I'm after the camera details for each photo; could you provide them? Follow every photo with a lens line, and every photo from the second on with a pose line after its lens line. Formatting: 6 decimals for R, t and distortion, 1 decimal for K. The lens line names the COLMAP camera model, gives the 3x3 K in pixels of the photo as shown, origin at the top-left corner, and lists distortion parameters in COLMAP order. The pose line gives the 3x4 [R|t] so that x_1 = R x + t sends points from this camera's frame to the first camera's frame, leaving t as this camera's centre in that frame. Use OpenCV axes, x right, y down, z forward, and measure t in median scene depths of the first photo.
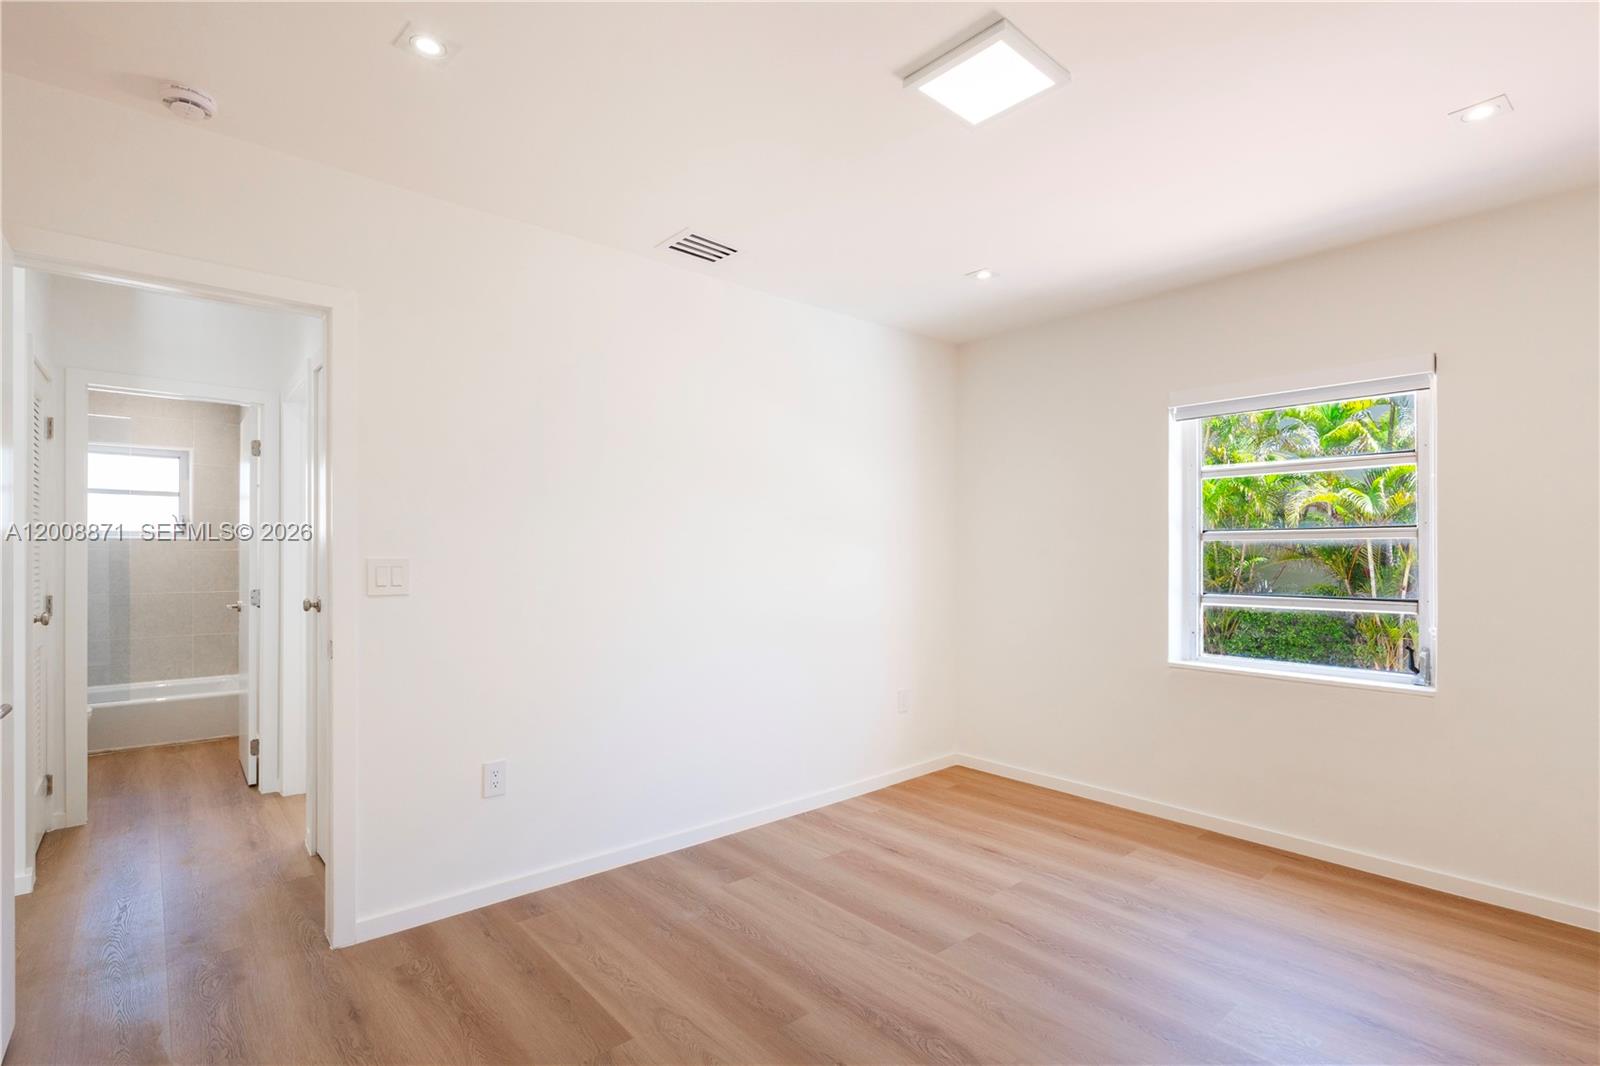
lens RADIAL K [[740.6, 0, 800.0], [0, 740.6, 533.0], [0, 0, 1]] dist [-0.004445, 0.000463]
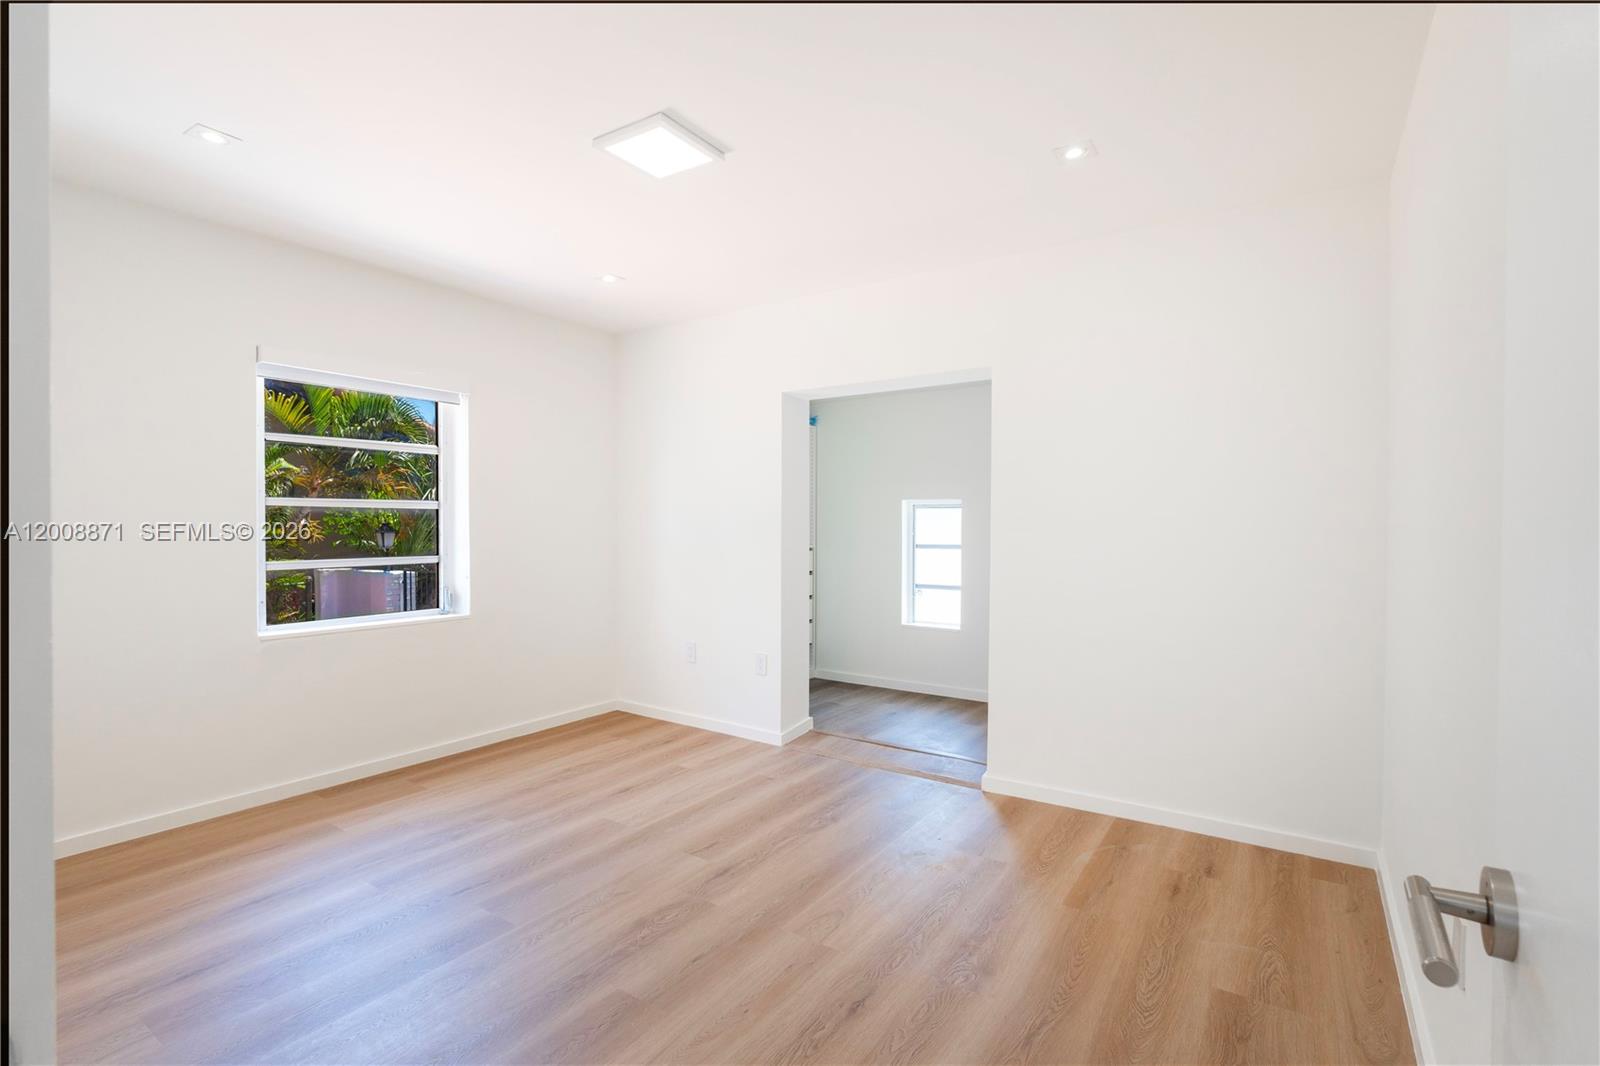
lens RADIAL K [[740.6, 0, 800.0], [0, 740.6, 533.0], [0, 0, 1]] dist [-0.004445, 0.000463]
pose [[-0.260319, -0.016161, 0.965388, -0.704188], [-0.040159, 0.999176, 0.005898, 0.014340], [-0.964687, -0.037233, -0.260753, 0.735397]]
